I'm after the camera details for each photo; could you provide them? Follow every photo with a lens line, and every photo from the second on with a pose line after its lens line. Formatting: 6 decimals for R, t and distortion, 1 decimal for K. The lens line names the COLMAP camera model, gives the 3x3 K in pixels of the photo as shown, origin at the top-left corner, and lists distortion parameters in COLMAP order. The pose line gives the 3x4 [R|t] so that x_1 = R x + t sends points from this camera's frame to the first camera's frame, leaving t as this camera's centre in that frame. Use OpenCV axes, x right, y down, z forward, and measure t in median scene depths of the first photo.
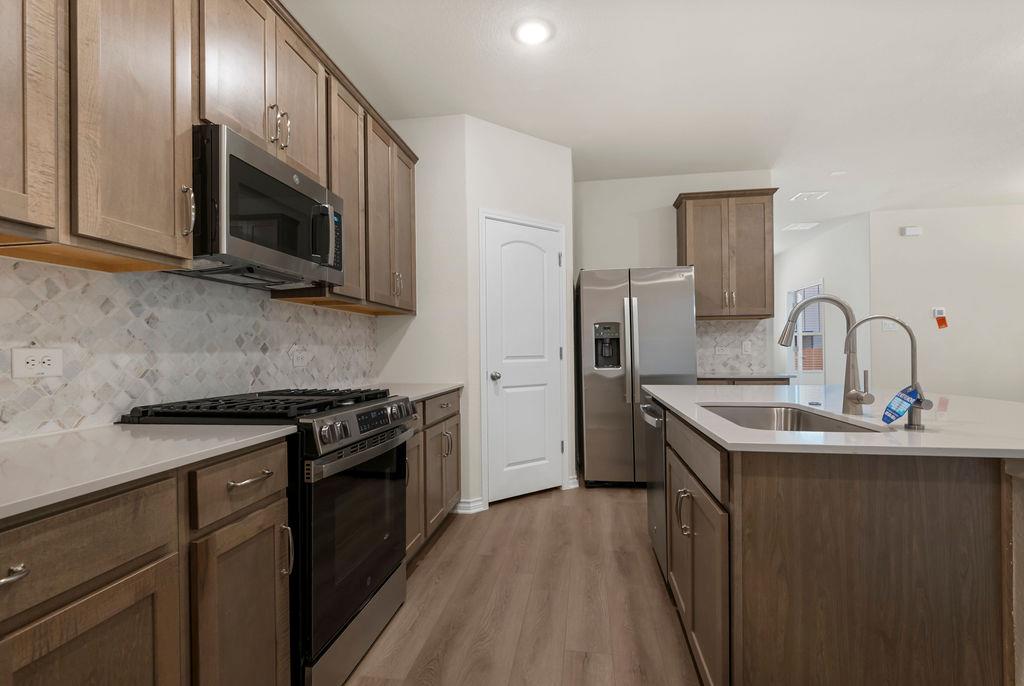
lens RADIAL K [[476.9, 0, 512.0], [0, 476.9, 343.0], [0, 0, 1]] dist [-0.019163, -0.000566]
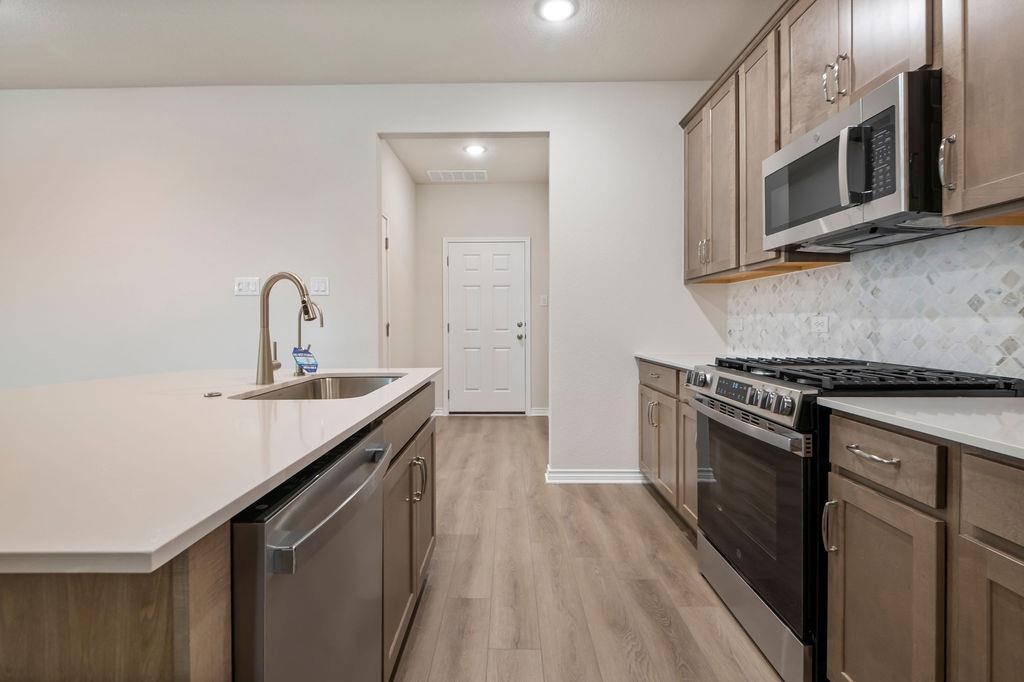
lens RADIAL K [[472.6, 0, 486.7], [0, 472.6, 325.2], [0, 0, 1]] dist [0.000360, 0.000184]
pose [[-0.994846, -0.005966, -0.101223, 0.258958], [-0.005255, 0.999960, -0.007297, 0.039246], [0.101262, -0.006728, -0.994837, 1.586793]]
